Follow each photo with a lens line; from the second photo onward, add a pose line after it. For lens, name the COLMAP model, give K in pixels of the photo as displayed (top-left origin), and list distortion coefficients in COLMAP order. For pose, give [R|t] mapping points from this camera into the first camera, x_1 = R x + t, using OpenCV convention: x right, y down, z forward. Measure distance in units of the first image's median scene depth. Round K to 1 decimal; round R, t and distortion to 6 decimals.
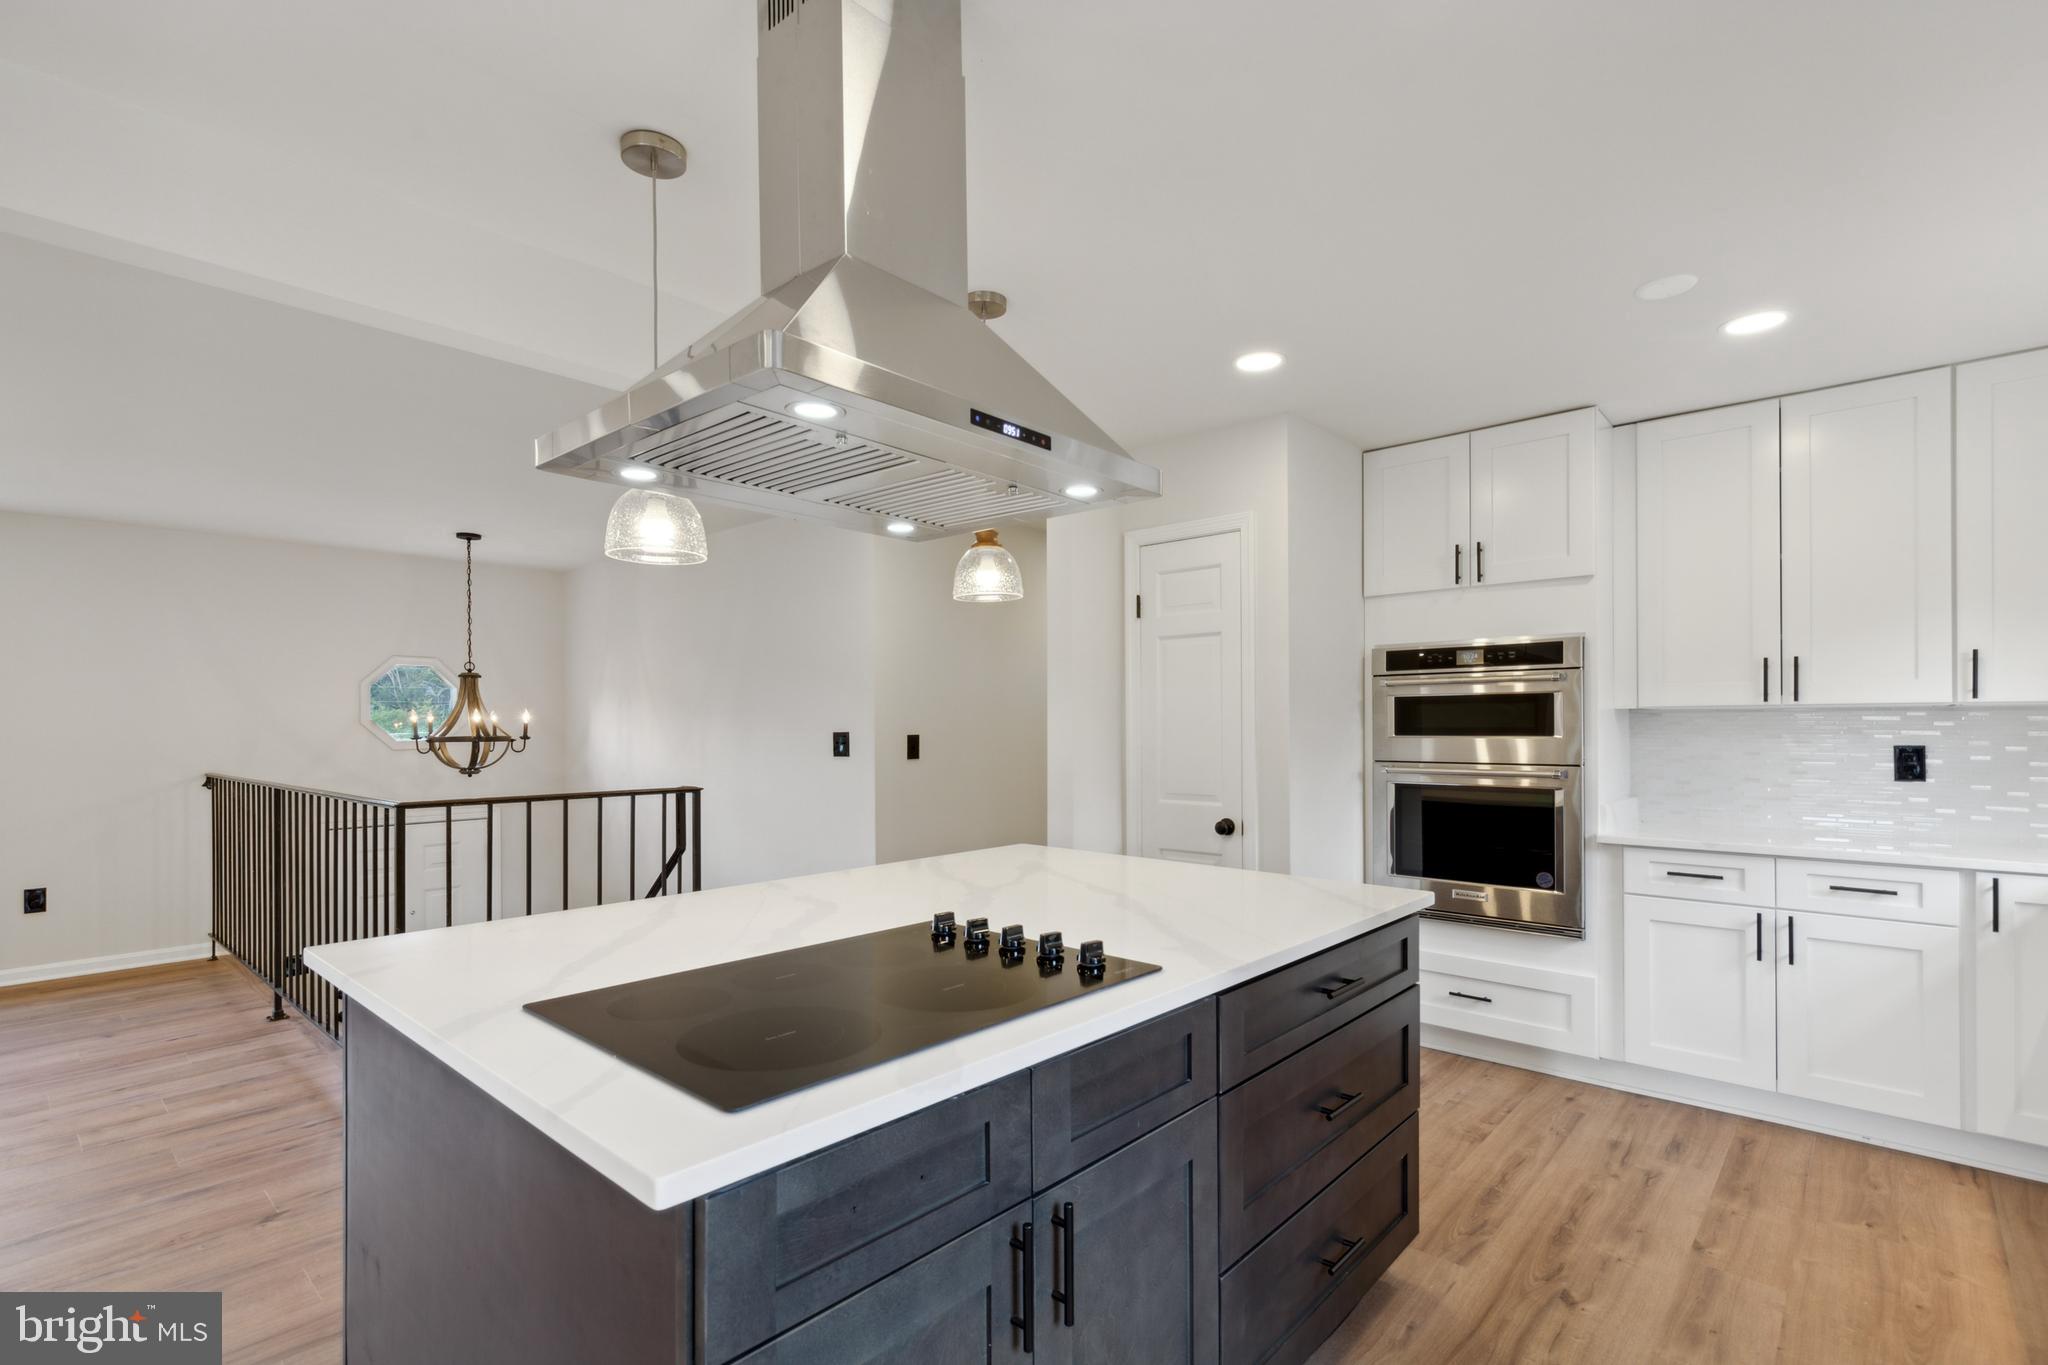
lens RADIAL K [[948.0, 0, 1018.5], [0, 948.0, 723.6], [0, 0, 1]] dist [0.002423, 0.000200]
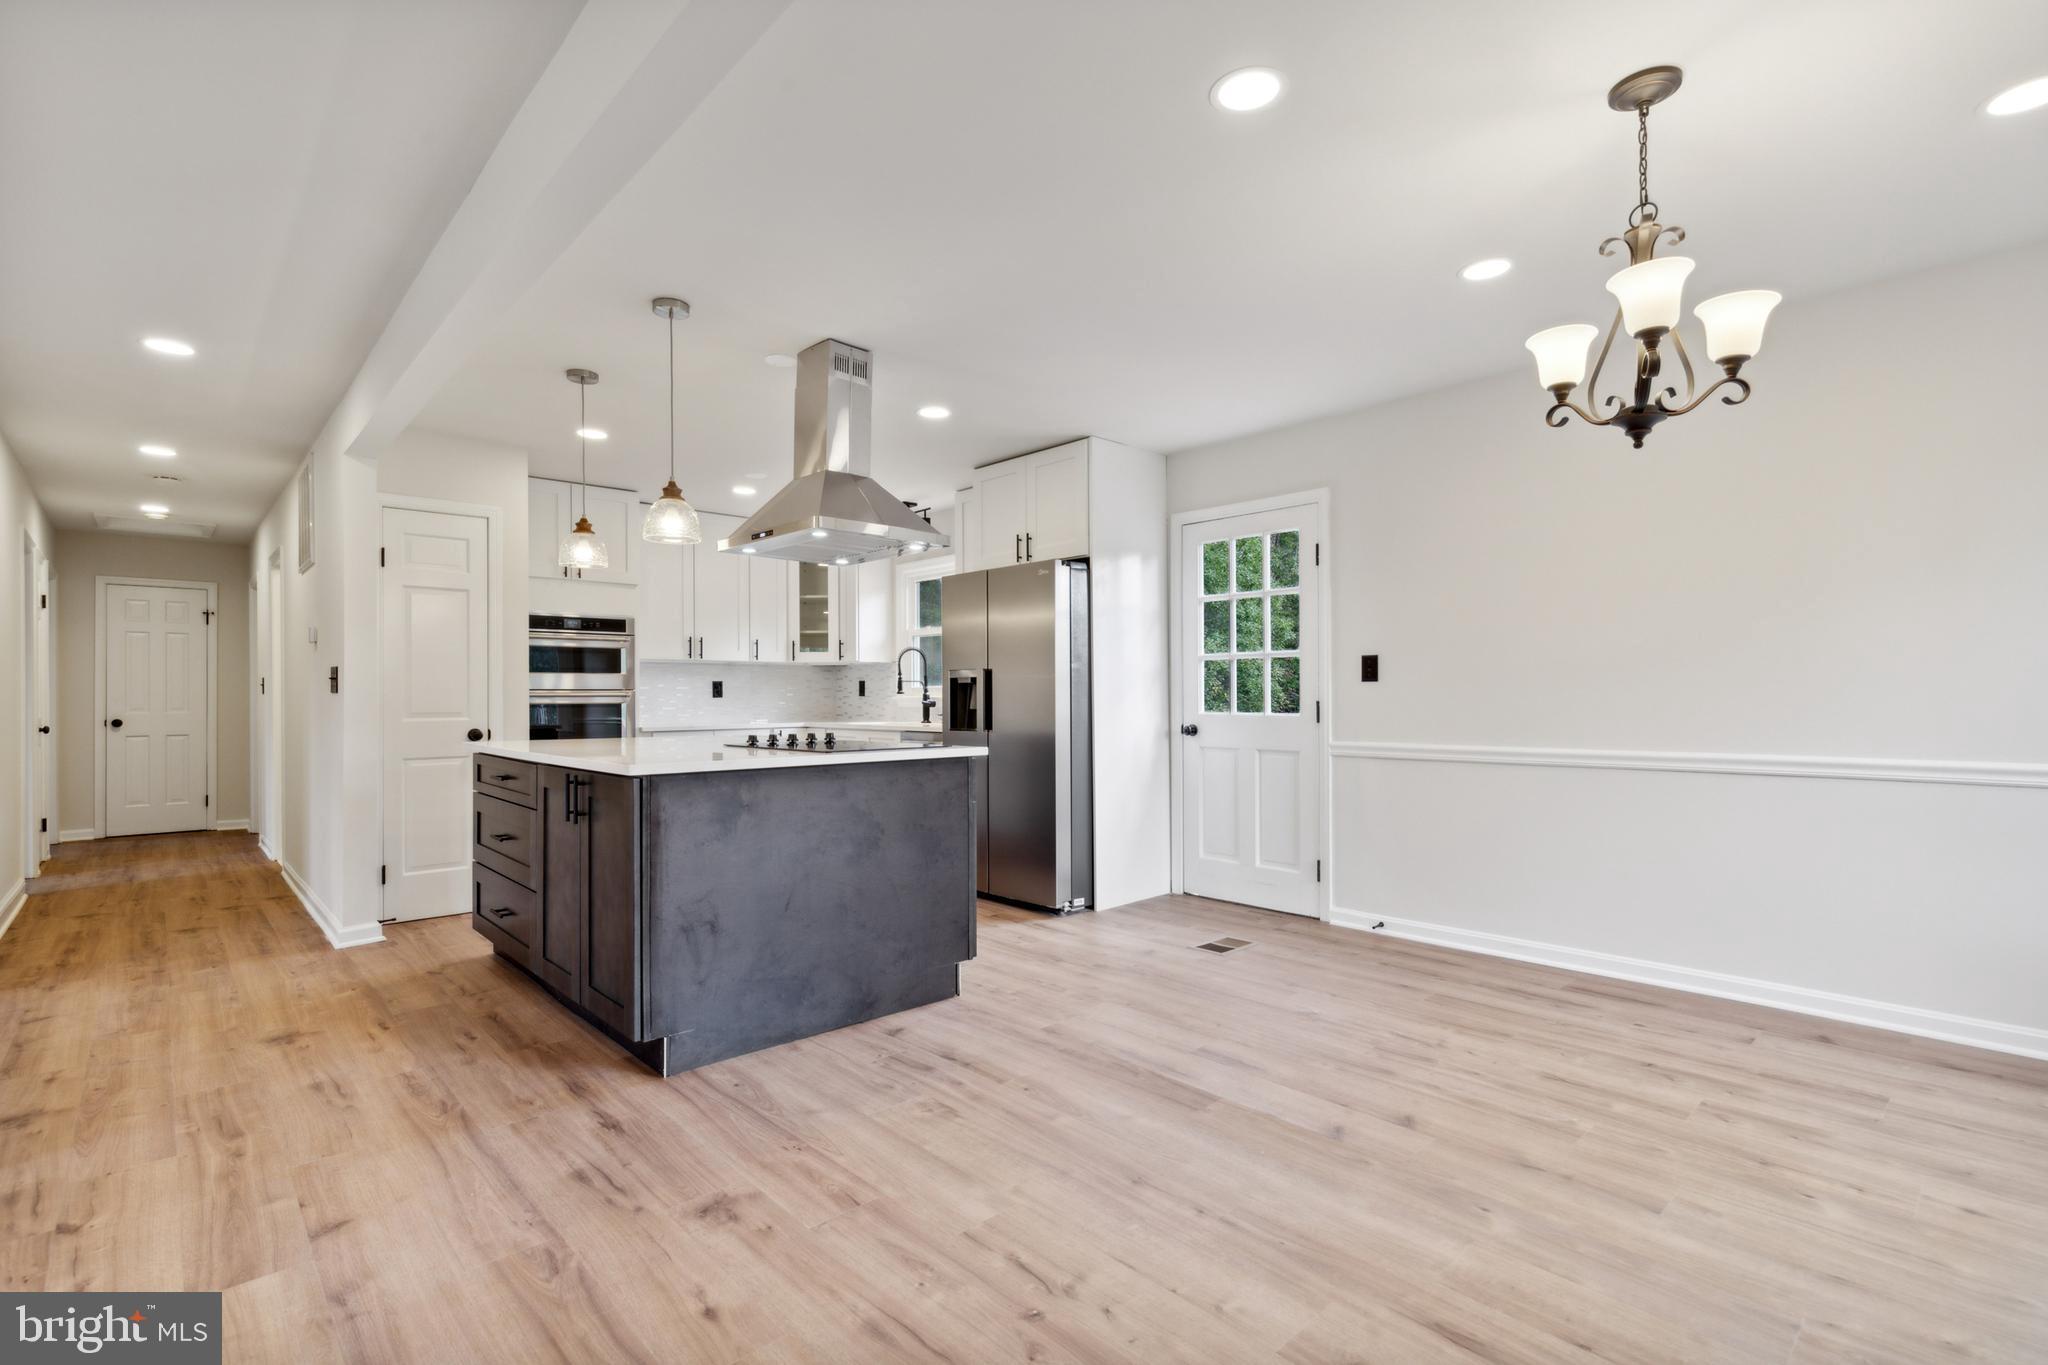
lens RADIAL K [[943.3, 0, 1019.6], [0, 943.3, 700.6], [0, 0, 1]] dist [0.010321, -0.000297]
pose [[0.089044, -0.000322, 0.996028, -1.053927], [0.004085, 0.999992, -0.000042, 0.063974], [-0.996019, 0.004073, 0.089045, 0.106988]]
